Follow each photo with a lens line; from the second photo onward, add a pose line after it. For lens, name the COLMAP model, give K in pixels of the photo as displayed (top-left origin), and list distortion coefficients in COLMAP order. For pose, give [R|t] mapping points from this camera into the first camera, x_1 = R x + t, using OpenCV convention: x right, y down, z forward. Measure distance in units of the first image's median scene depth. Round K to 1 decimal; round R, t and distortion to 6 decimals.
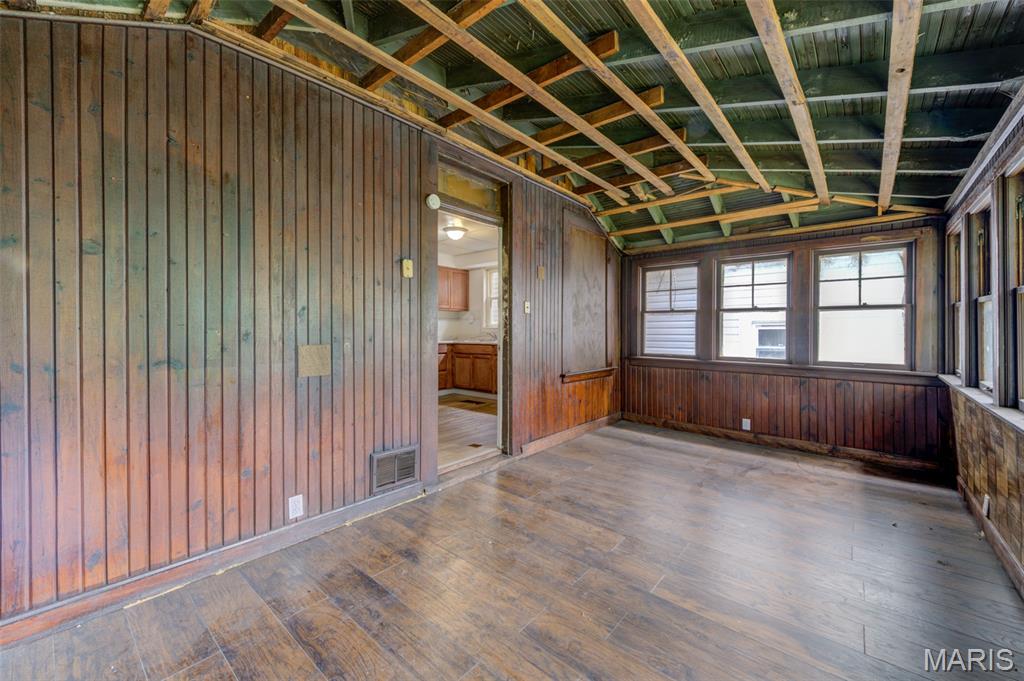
lens RADIAL K [[409.6, 0, 494.4], [0, 409.6, 335.5], [0, 0, 1]] dist [0.000733, -0.000783]
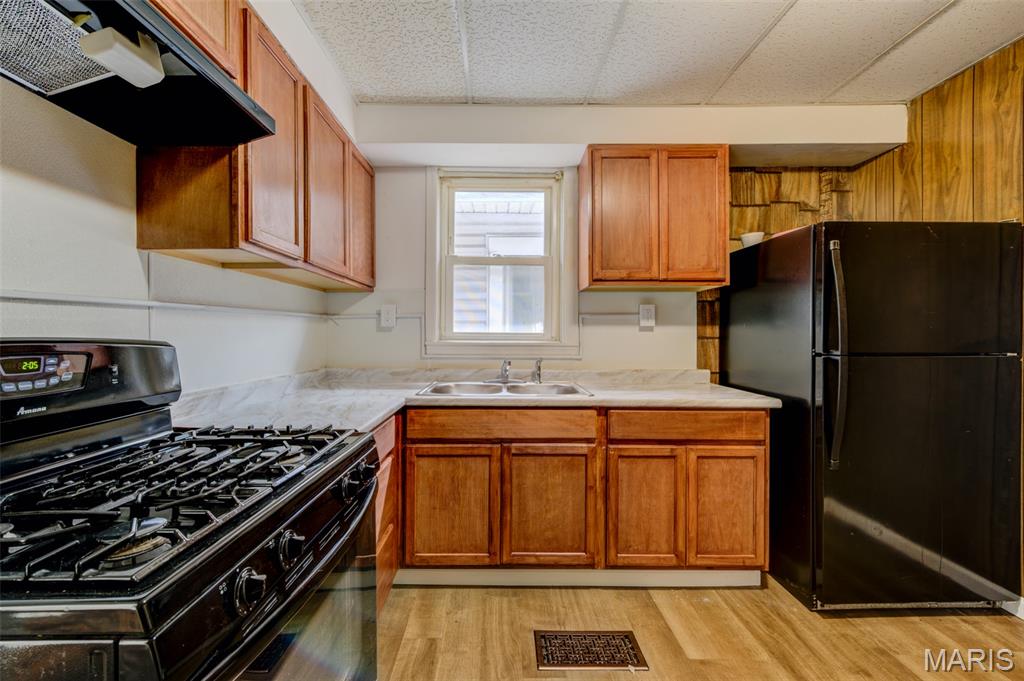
lens RADIAL K [[409.6, 0, 494.4], [0, 409.6, 335.5], [0, 0, 1]] dist [0.000733, -0.000783]
pose [[0.749130, 0.001201, 0.662422, -0.220090], [0.002216, 0.999988, -0.004318, -0.023842], [-0.662420, 0.004703, 0.749118, 0.718300]]
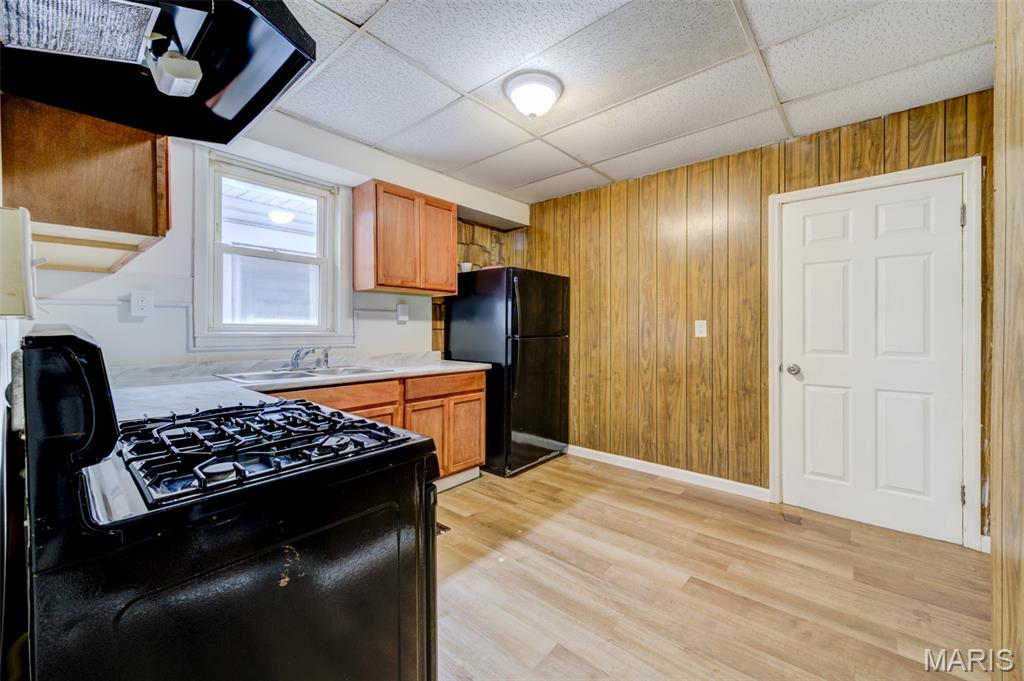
lens RADIAL K [[412.3, 0, 511.0], [0, 412.3, 331.8], [0, 0, 1]] dist [0.000329, -0.000173]
pose [[-0.012694, -0.004969, 0.999907, -0.360717], [0.004102, 0.999979, 0.005022, -0.022002], [-0.999911, 0.004166, -0.012673, 0.773061]]
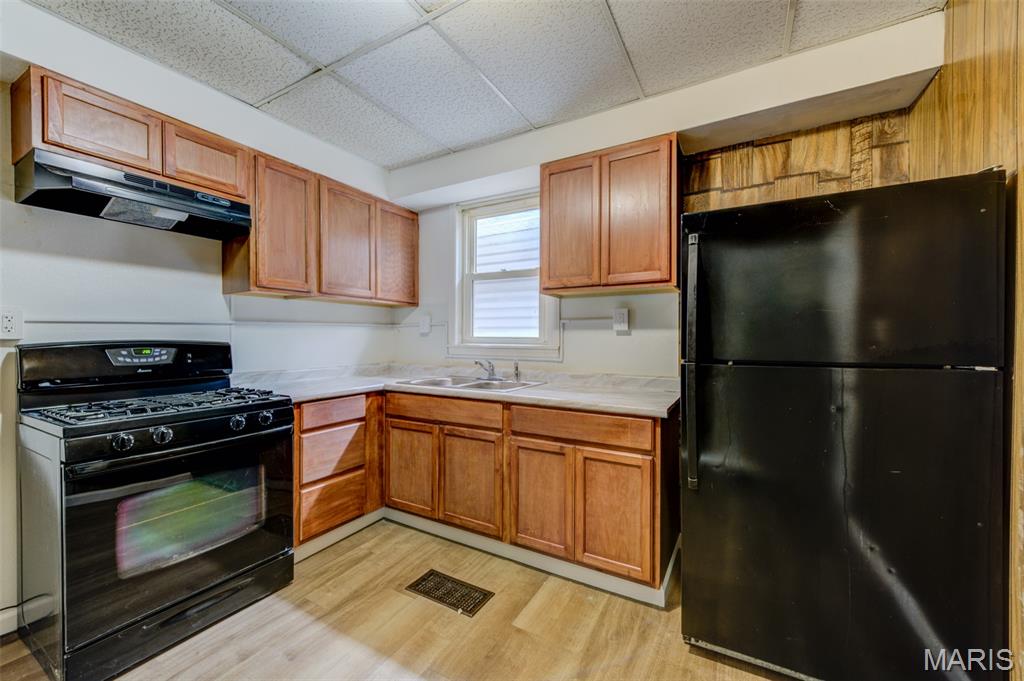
lens RADIAL K [[402.4, 0, 496.4], [0, 402.4, 342.8], [0, 0, 1]] dist [0.000413, -0.000119]
pose [[0.982139, 0.001621, 0.188149, -0.064591], [-0.002257, 0.999992, 0.003169, -0.023474], [-0.188143, -0.003537, 0.982135, 0.586971]]
